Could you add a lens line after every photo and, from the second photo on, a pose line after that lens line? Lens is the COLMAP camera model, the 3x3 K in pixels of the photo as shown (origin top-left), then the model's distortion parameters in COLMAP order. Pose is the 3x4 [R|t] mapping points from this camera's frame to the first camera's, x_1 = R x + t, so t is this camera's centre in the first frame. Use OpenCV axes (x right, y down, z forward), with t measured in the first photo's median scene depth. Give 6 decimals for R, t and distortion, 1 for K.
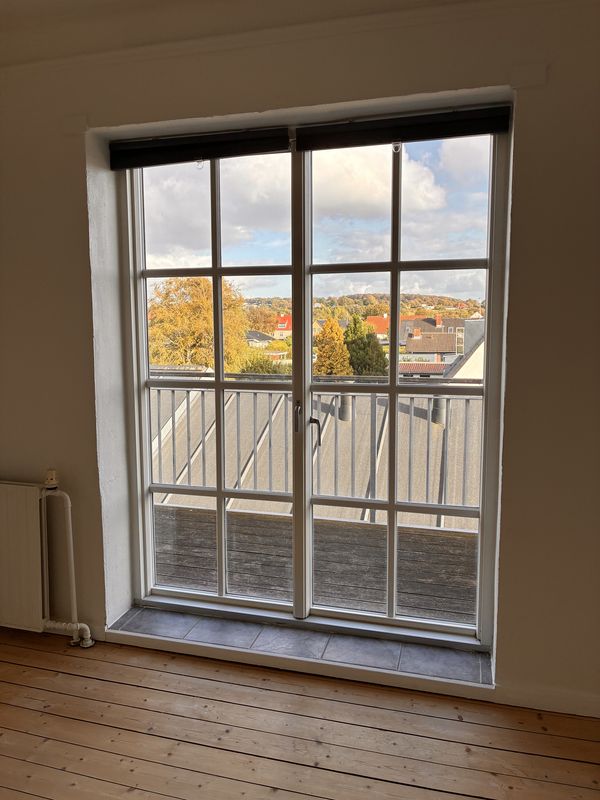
lens RADIAL K [[595.8, 0, 297.2], [0, 595.8, 397.4], [0, 0, 1]] dist [0.062730, -0.080972]
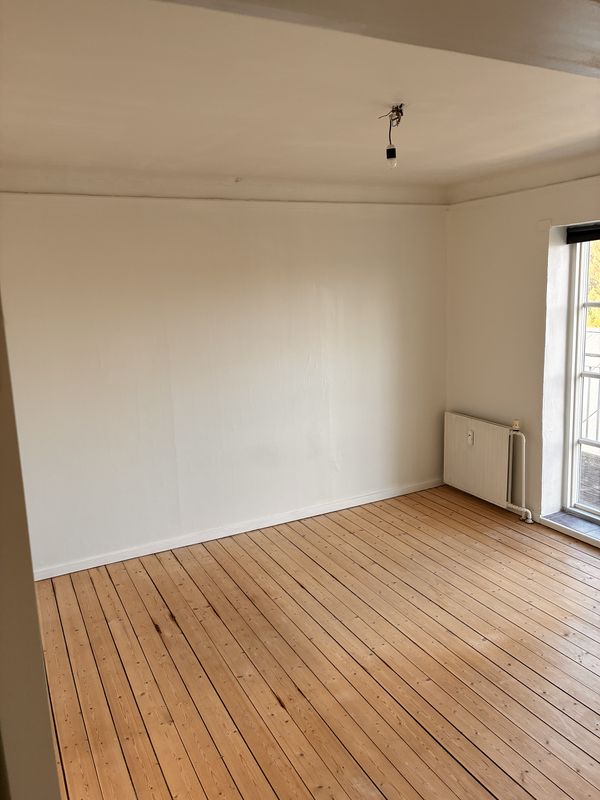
lens RADIAL K [[595.8, 0, 297.2], [0, 595.8, 397.4], [0, 0, 1]] dist [0.062730, -0.080972]
pose [[0.662714, 0.097612, -0.742484, 0.464390], [-0.049988, 0.995023, 0.086195, -0.065750], [0.747203, -0.020008, 0.664295, -0.652682]]
